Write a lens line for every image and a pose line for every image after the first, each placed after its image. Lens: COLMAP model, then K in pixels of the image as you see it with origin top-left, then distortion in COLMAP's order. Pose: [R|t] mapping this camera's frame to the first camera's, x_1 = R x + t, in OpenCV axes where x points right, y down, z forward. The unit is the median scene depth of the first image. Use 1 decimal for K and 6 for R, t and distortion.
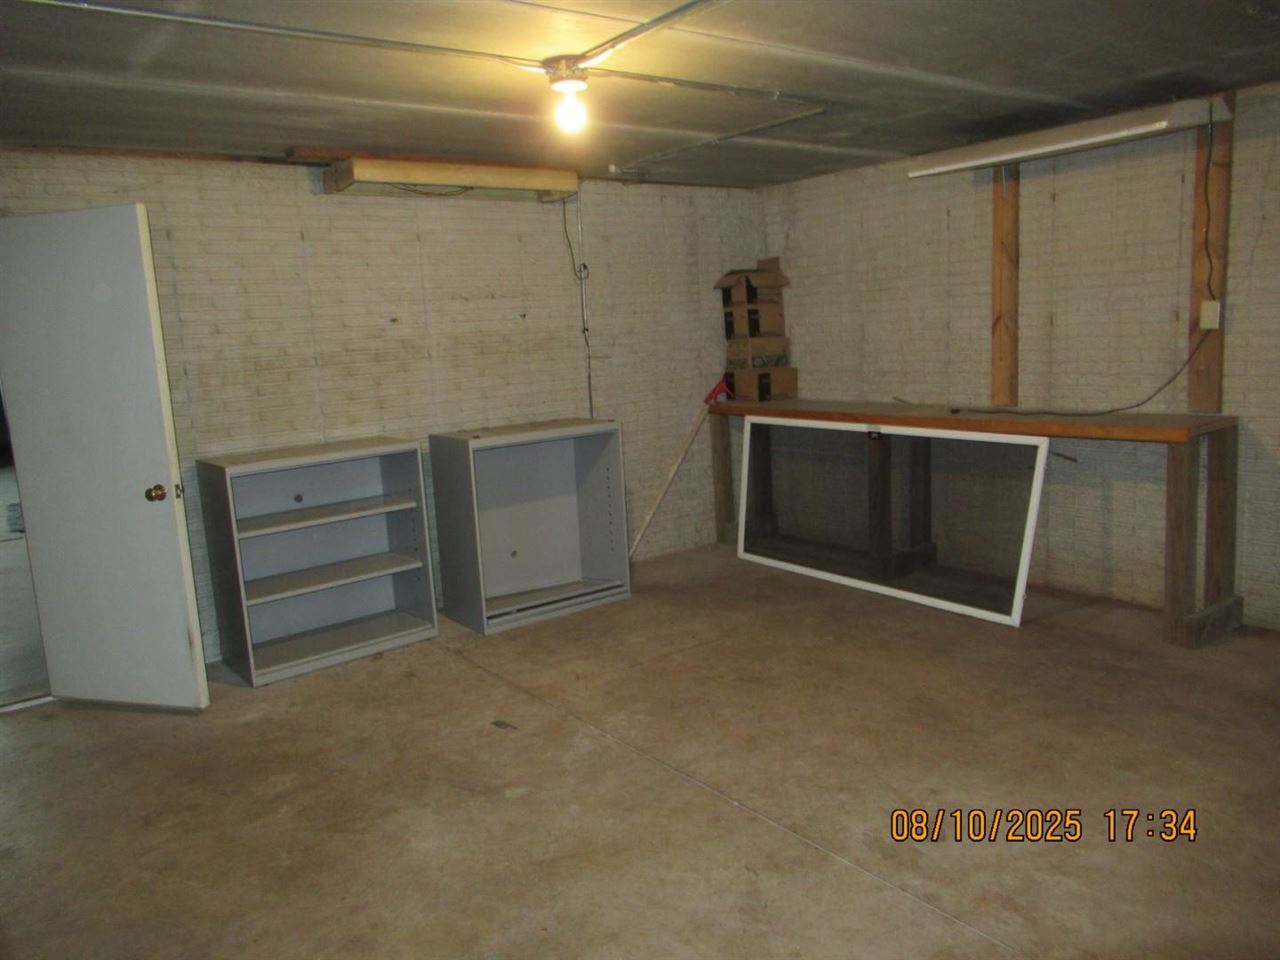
lens RADIAL K [[966.3, 0, 640.0], [0, 966.3, 480.0], [0, 0, 1]] dist [0.023049, -0.000838]
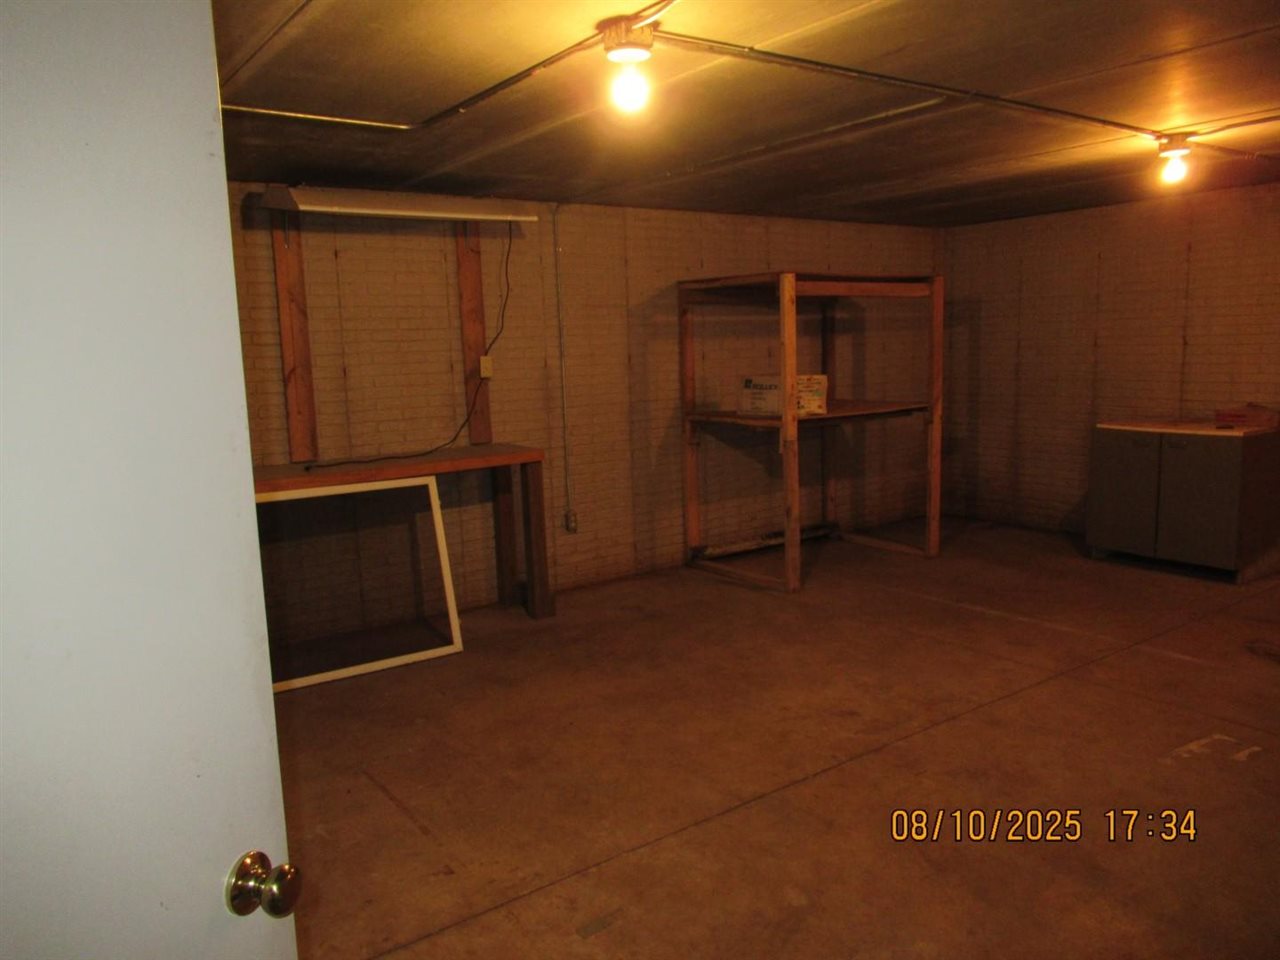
lens RADIAL K [[960.5, 0, 640.0], [0, 960.5, 480.0], [0, 0, 1]] dist [-0.007157, -0.001377]
pose [[0.017546, -0.084657, 0.996256, -0.654527], [0.193932, 0.977775, 0.079671, -0.080188], [-0.980858, 0.191808, 0.033574, 0.748960]]
